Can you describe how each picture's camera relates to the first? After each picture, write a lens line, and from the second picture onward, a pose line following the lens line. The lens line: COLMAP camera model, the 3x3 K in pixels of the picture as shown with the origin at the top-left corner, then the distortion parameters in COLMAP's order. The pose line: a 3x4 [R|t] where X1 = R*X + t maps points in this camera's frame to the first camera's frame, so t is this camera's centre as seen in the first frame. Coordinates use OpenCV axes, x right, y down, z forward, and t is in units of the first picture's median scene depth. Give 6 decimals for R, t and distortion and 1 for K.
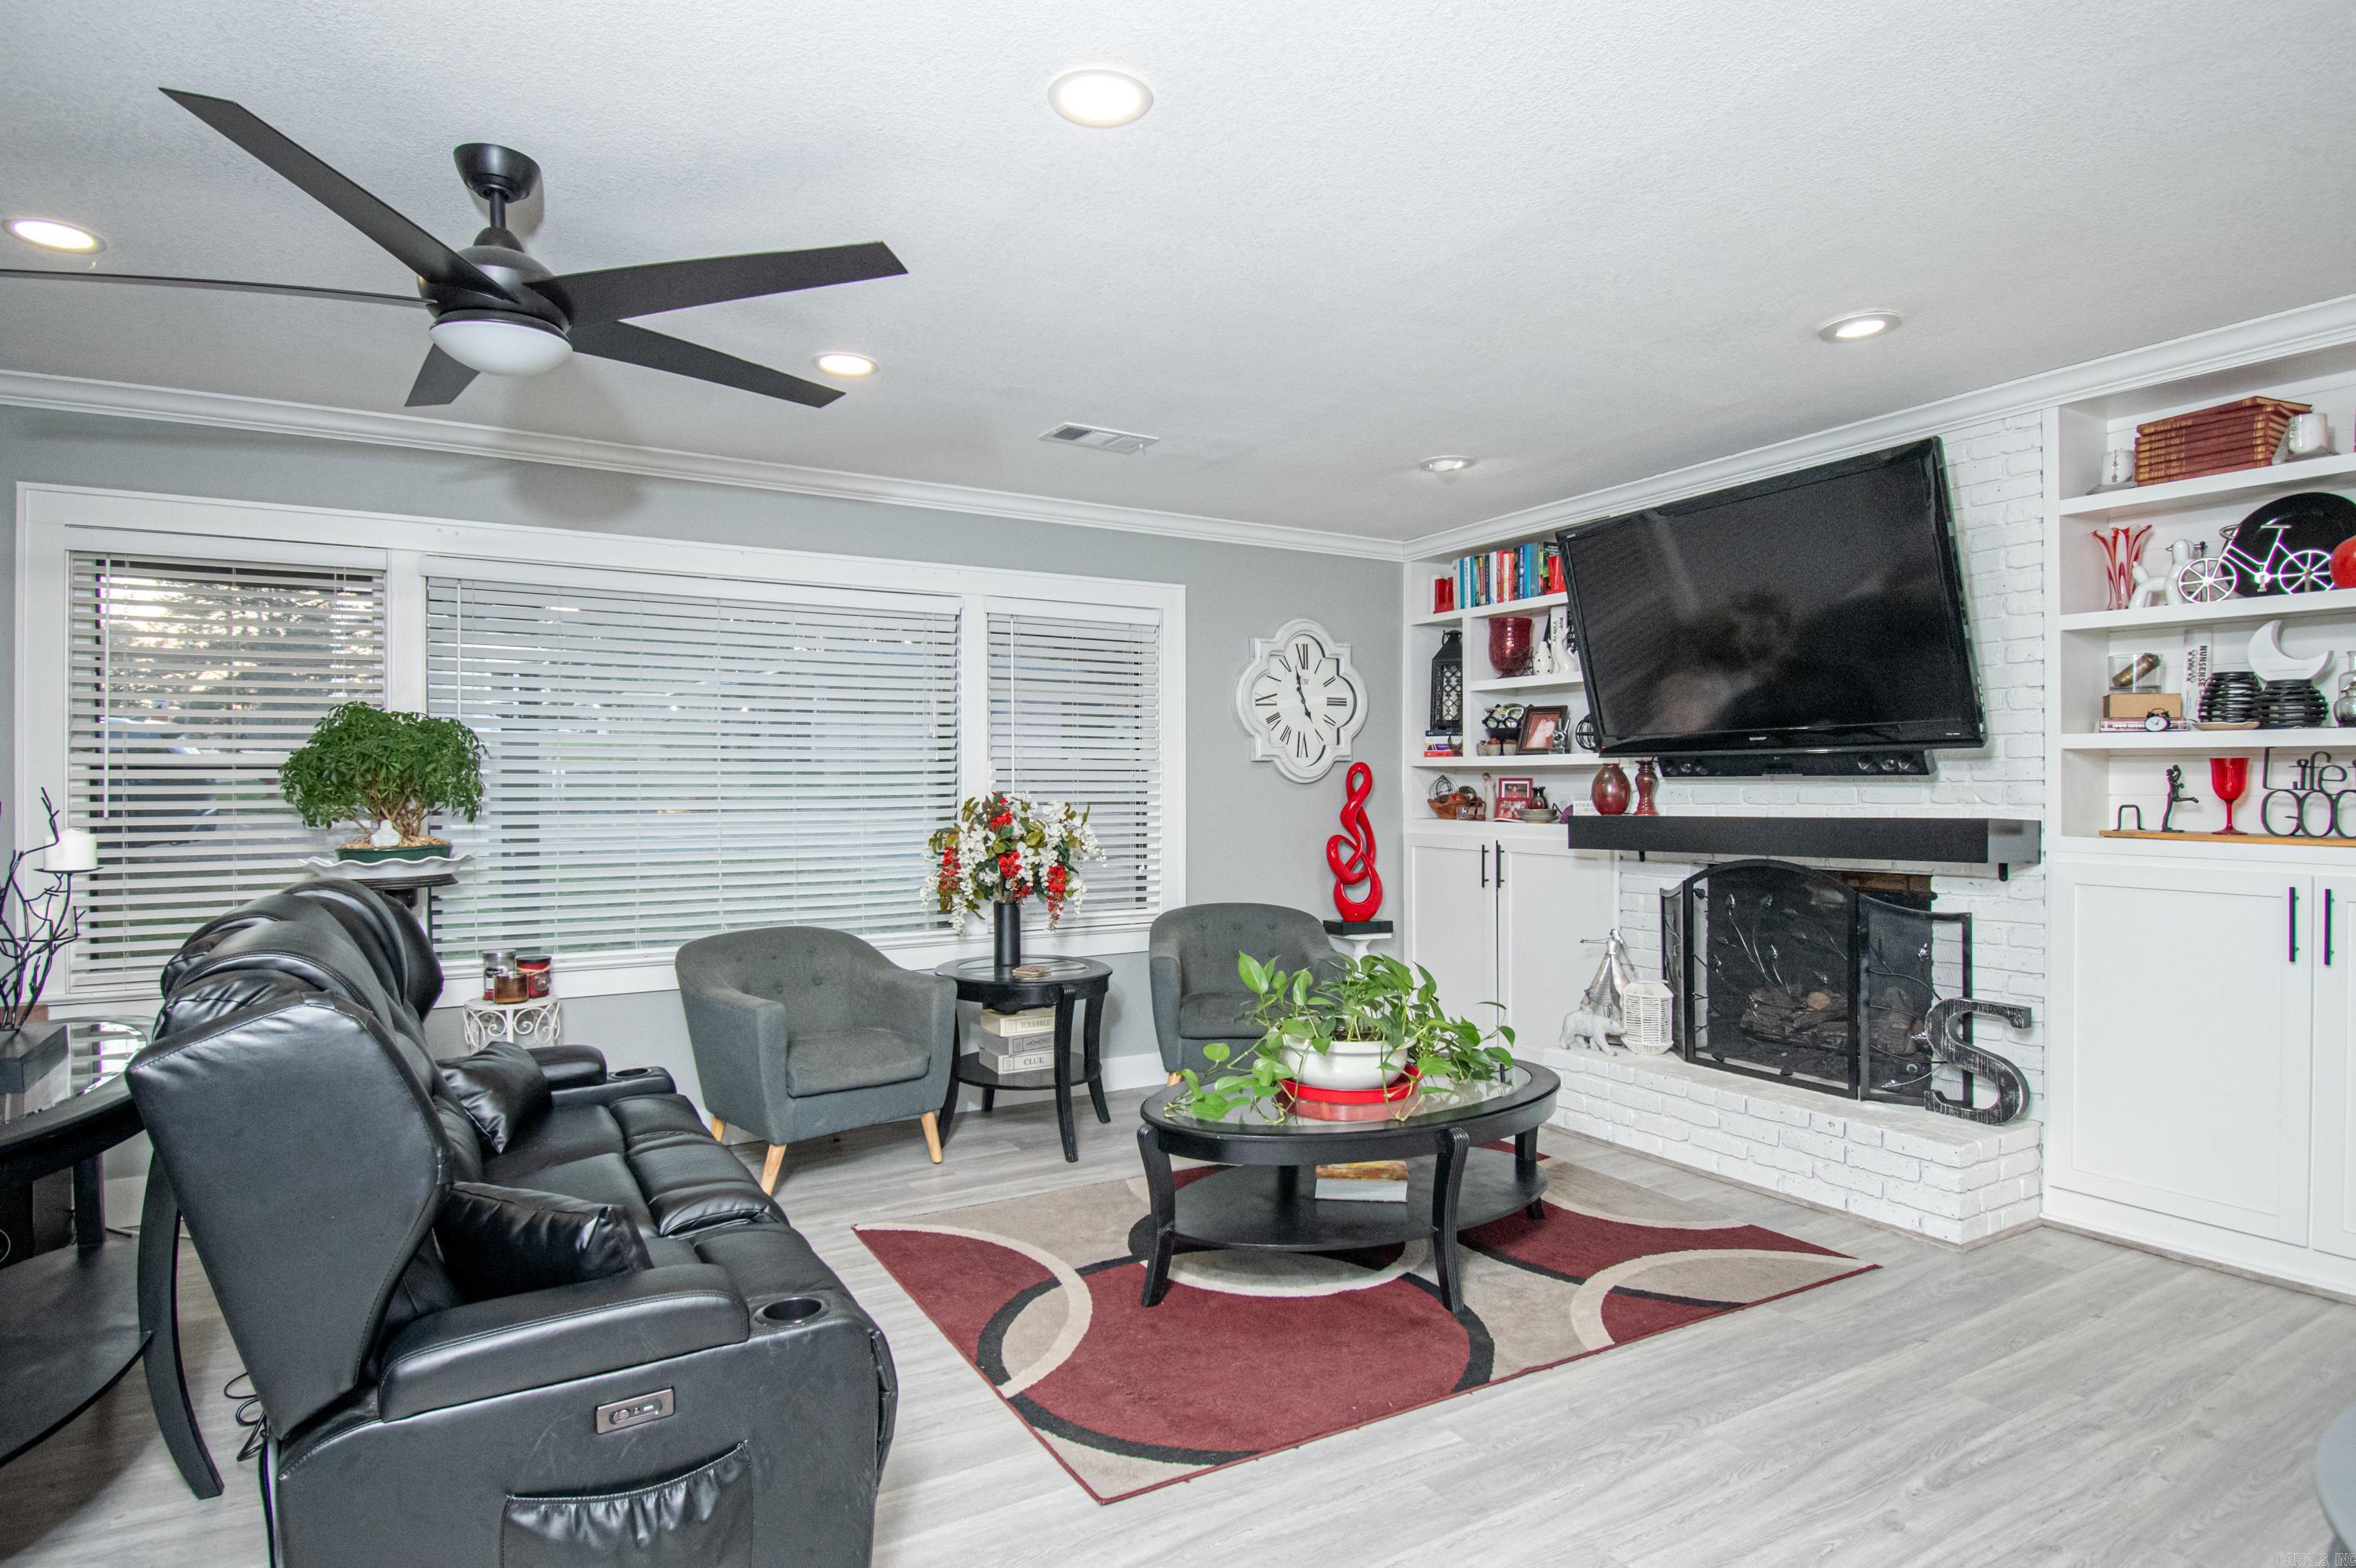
lens RADIAL K [[1246.0, 0, 1159.3], [0, 1246.0, 789.2], [0, 0, 1]] dist [-0.003359, -0.012928]
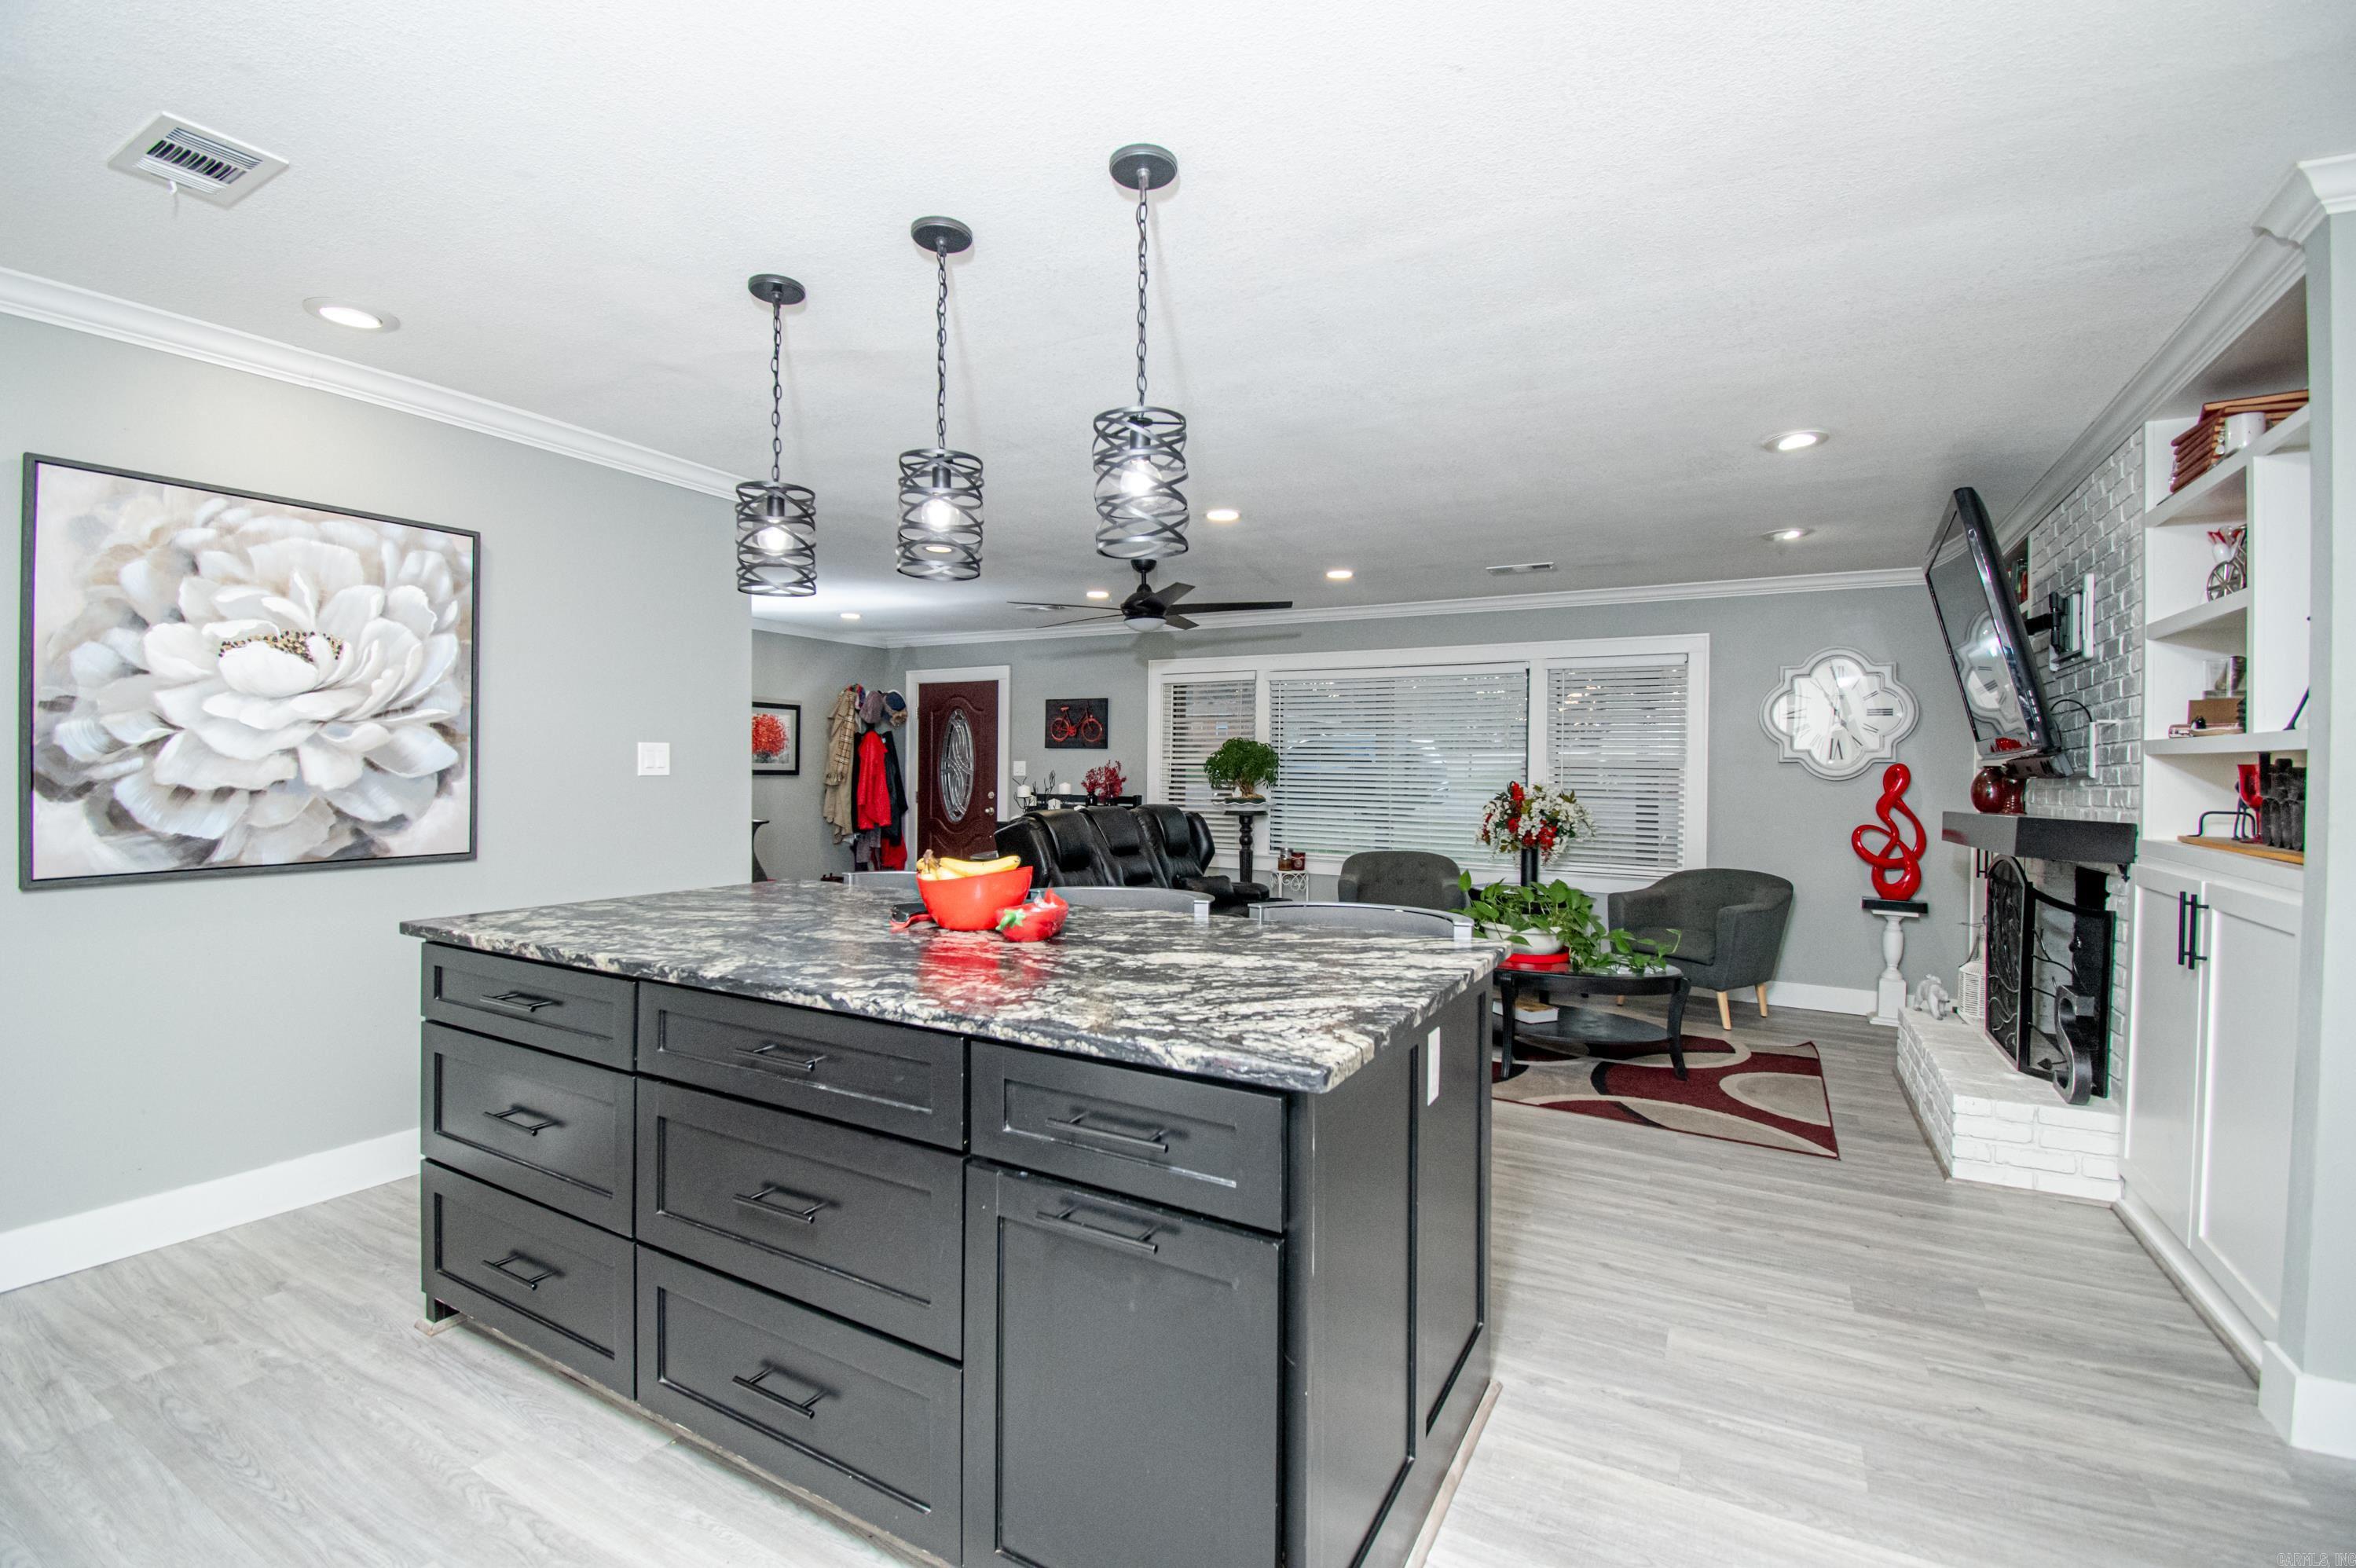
lens RADIAL K [[1045.7, 0, 1146.1], [0, 1045.7, 782.3], [0, 0, 1]] dist [-0.009825, -0.000488]
pose [[0.495426, 0.020283, -0.868413, 1.021339], [-0.018748, 0.999744, 0.012655, -0.004691], [0.868448, 0.010011, 0.495679, -0.141577]]
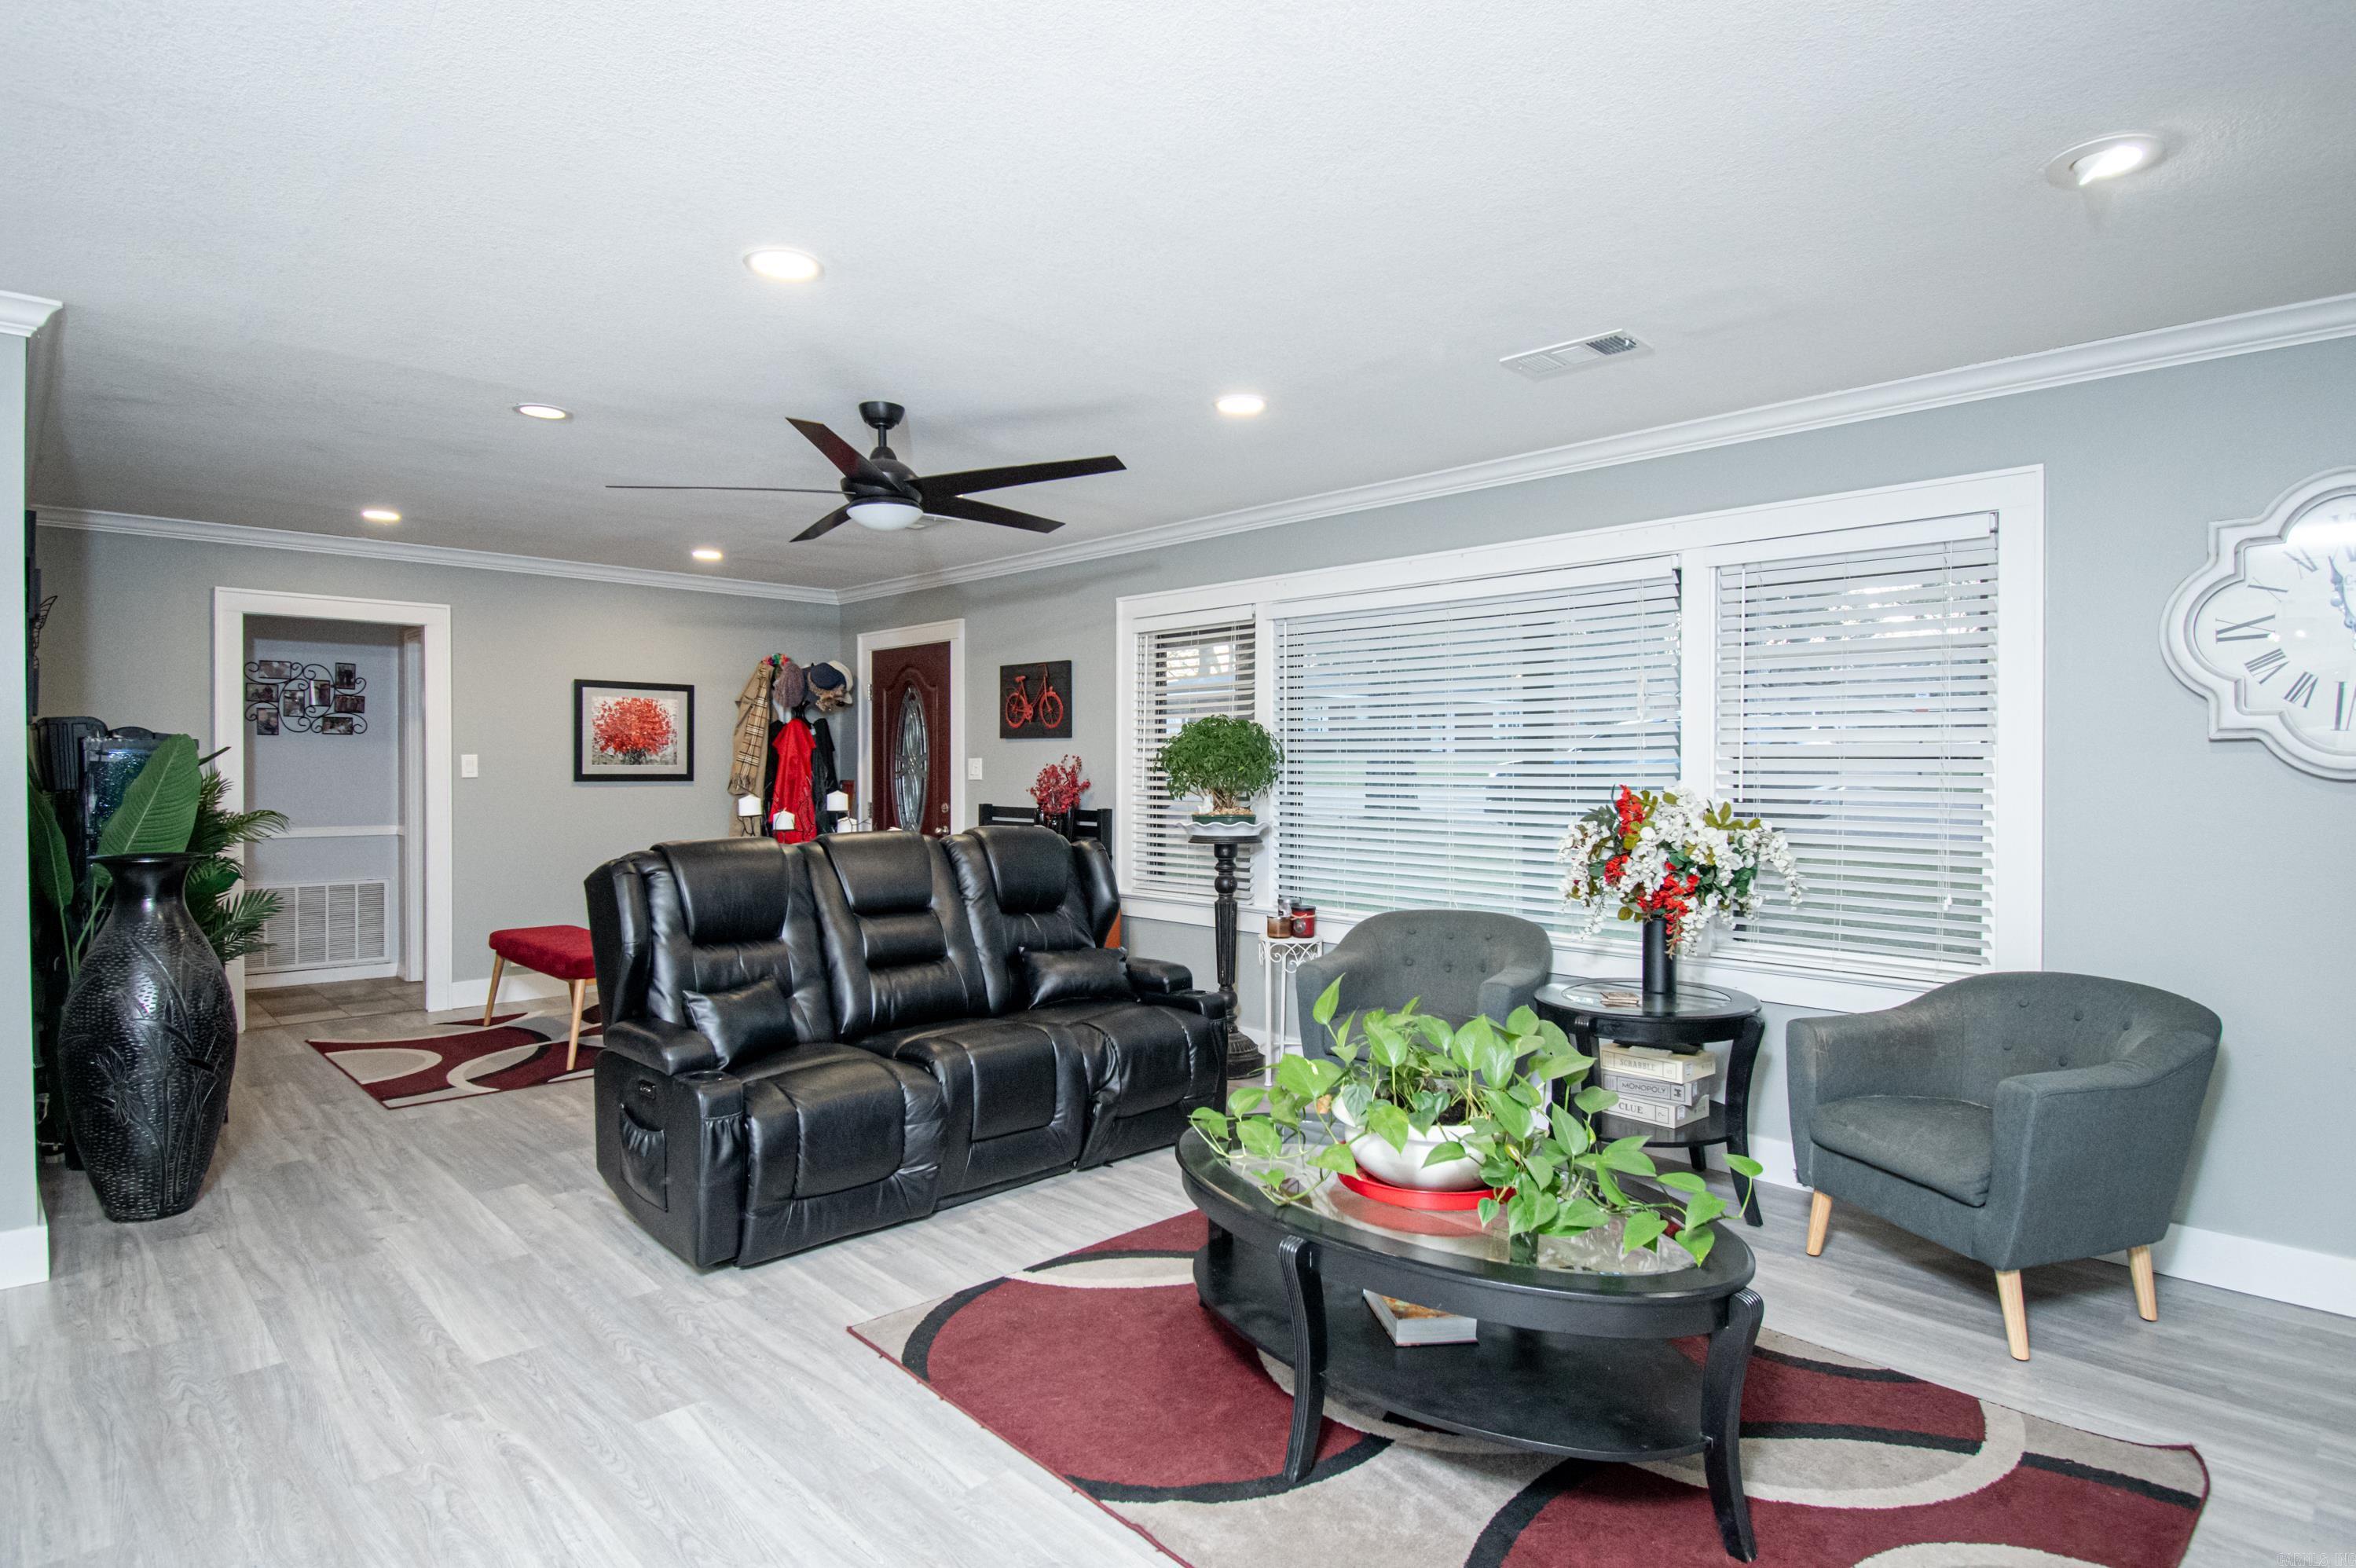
lens RADIAL K [[1246.0, 0, 1163.4], [0, 1246.0, 787.2], [0, 0, 1]] dist [-0.003359, -0.012928]
pose [[0.234031, 0.020067, -0.972022, 0.764950], [-0.008621, 0.999790, 0.018564, -0.010487], [0.972191, 0.004035, 0.234155, 0.604117]]
